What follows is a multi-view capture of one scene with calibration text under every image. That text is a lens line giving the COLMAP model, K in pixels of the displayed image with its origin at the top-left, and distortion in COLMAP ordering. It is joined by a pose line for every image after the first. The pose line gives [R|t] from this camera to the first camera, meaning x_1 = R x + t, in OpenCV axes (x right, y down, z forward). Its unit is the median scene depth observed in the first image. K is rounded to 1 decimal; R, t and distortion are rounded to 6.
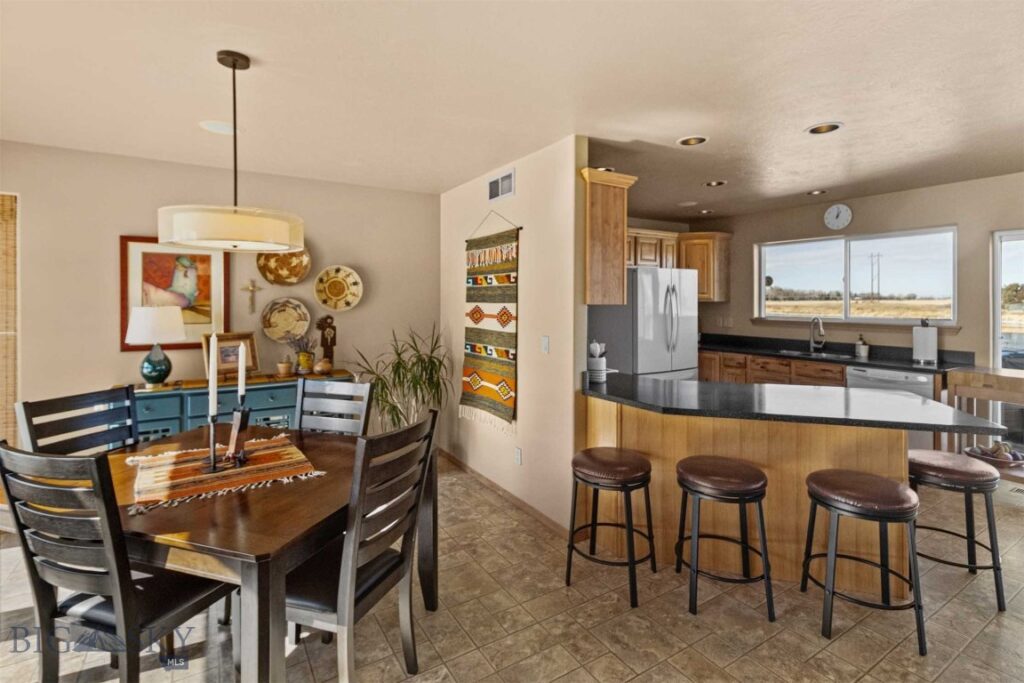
lens RADIAL K [[487.9, 0, 509.8], [0, 487.9, 301.2], [0, 0, 1]] dist [0.010335, 0.000200]
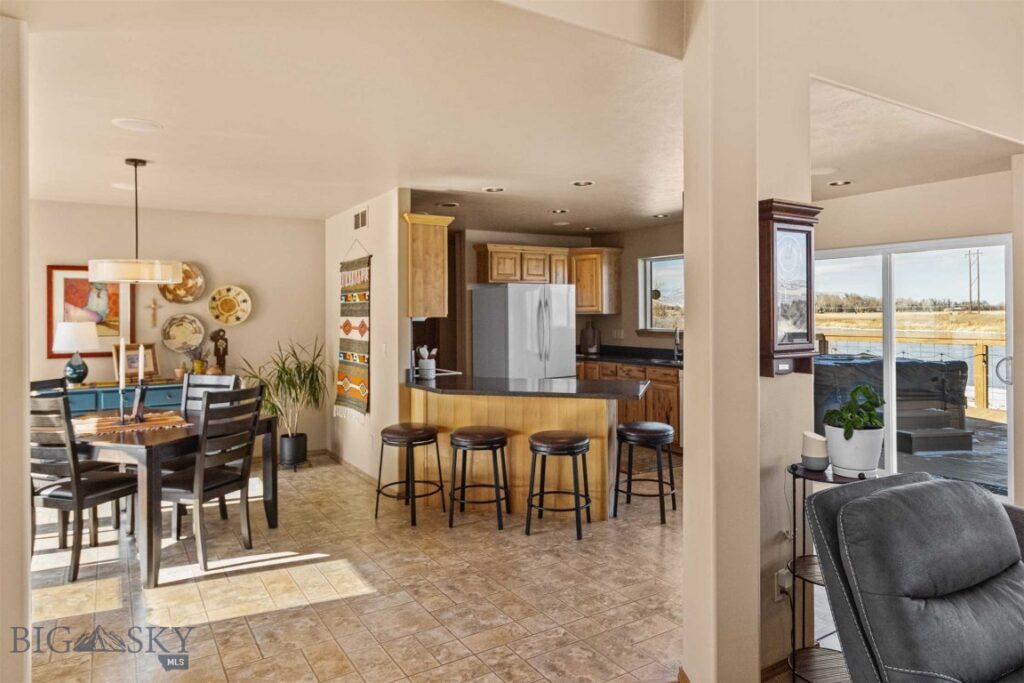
lens RADIAL K [[629.1, 0, 518.9], [0, 629.1, 317.3], [0, 0, 1]] dist [-0.016093, -0.000163]
pose [[0.999816, -0.007999, 0.017426, 0.317186], [0.007930, 0.999961, 0.004007, 0.001236], [-0.017457, -0.003868, 0.999840, -0.508466]]
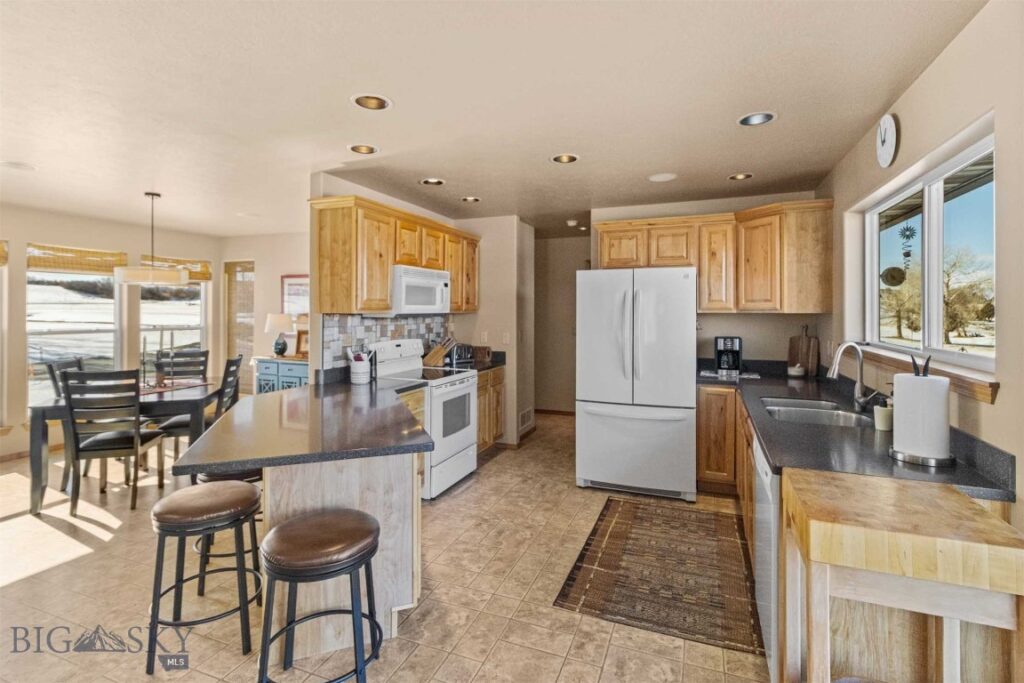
lens RADIAL K [[487.9, 0, 509.8], [0, 487.9, 301.2], [0, 0, 1]] dist [0.010335, 0.000200]
pose [[0.590484, -0.014546, -0.806918, 1.054397], [-0.005948, 0.999732, -0.022373, 0.001624], [0.807027, 0.018010, 0.590240, 0.511683]]
